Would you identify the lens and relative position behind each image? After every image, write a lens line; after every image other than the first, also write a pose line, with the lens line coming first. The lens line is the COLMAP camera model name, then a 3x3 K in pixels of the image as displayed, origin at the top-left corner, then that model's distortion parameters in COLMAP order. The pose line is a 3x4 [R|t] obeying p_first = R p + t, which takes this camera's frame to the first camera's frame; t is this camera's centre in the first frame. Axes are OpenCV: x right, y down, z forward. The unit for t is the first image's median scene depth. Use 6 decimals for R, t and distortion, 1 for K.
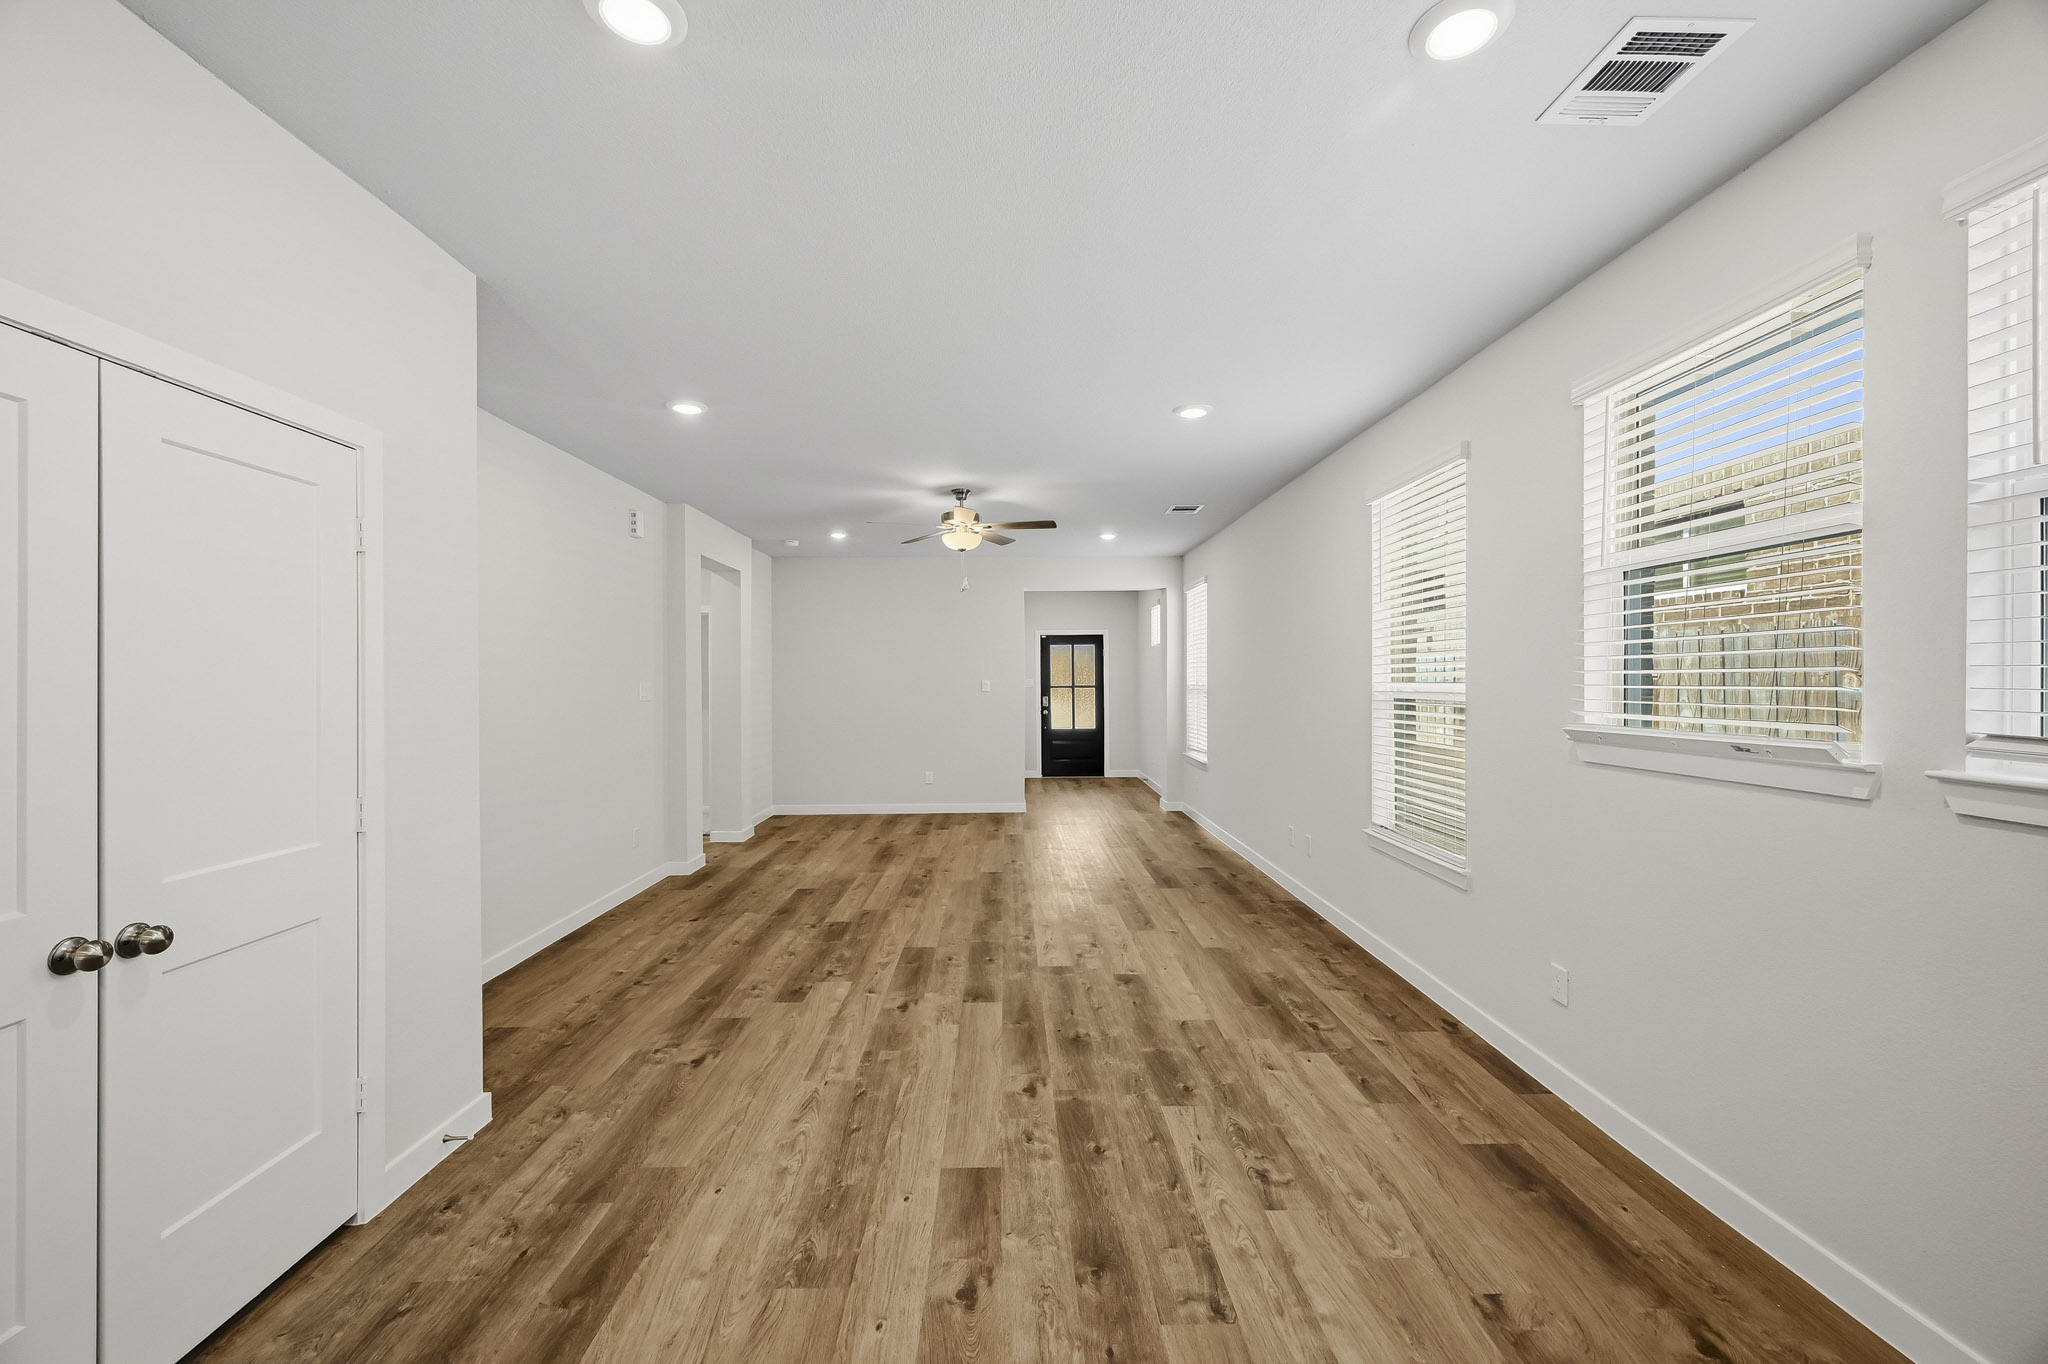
lens RADIAL K [[805.6, 0, 1022.9], [0, 805.6, 688.8], [0, 0, 1]] dist [-0.001649, 0.000240]
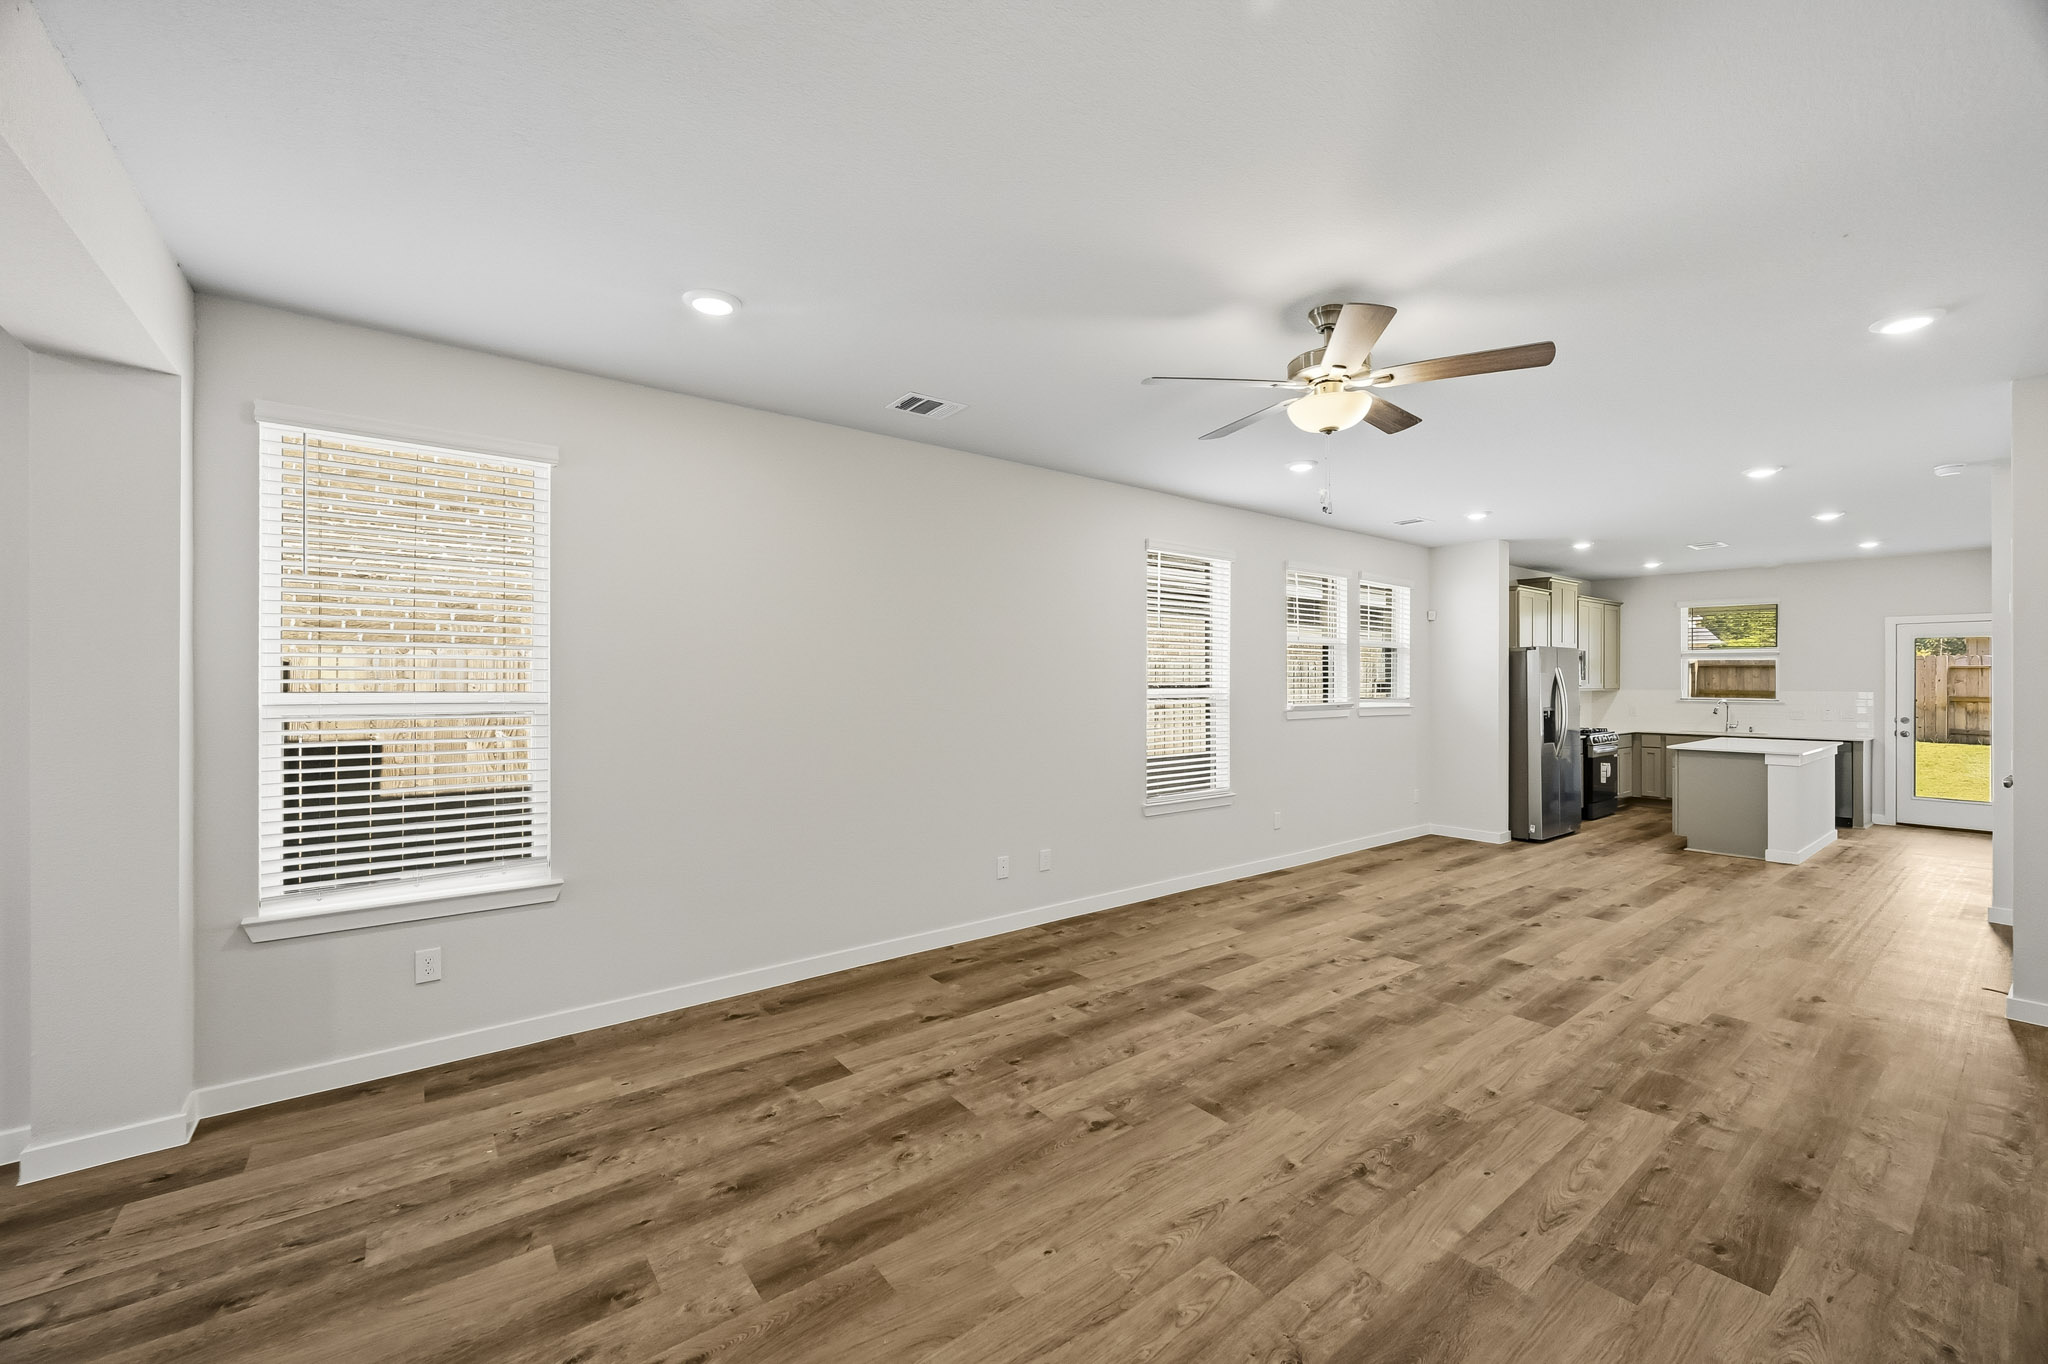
lens RADIAL K [[805.6, 0, 1049.7], [0, 805.6, 681.9], [0, 0, 1]] dist [-0.001649, 0.000240]
pose [[-0.605638, 0.006085, 0.795717, -0.460997], [0.009573, 0.999954, -0.000361, -0.012478], [-0.795683, 0.007398, -0.605669, 1.816640]]
